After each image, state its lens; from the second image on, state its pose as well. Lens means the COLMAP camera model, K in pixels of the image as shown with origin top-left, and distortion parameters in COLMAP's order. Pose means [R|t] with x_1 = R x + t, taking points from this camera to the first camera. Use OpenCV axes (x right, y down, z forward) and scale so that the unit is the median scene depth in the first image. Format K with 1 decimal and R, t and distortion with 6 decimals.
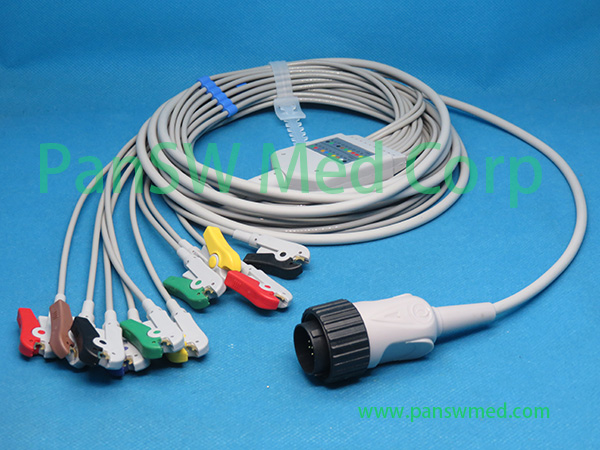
lens RADIAL K [[1069.6, 0, 300.0], [0, 1069.6, 225.0], [0, 0, 1]] dist [-0.007243, -0.173220]
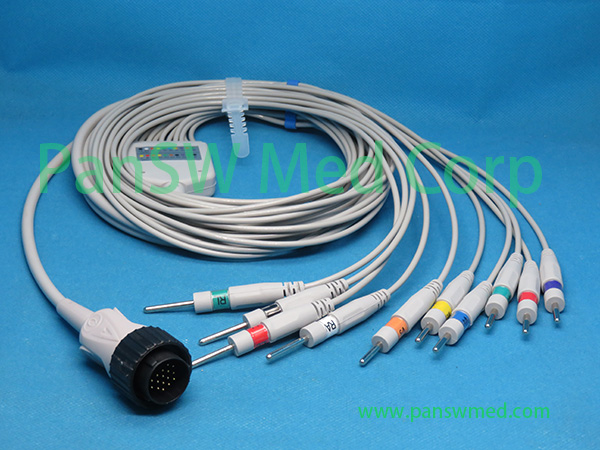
lens RADIAL K [[1229.6, 0, 300.0], [0, 1229.6, 225.0], [0, 0, 1]] dist [0.006644, -0.243275]
pose [[0.996886, 0.066485, -0.042406, 0.097006], [-0.067954, 0.997102, -0.034194, 0.031653], [0.040009, 0.036970, 0.998515, -0.238481]]
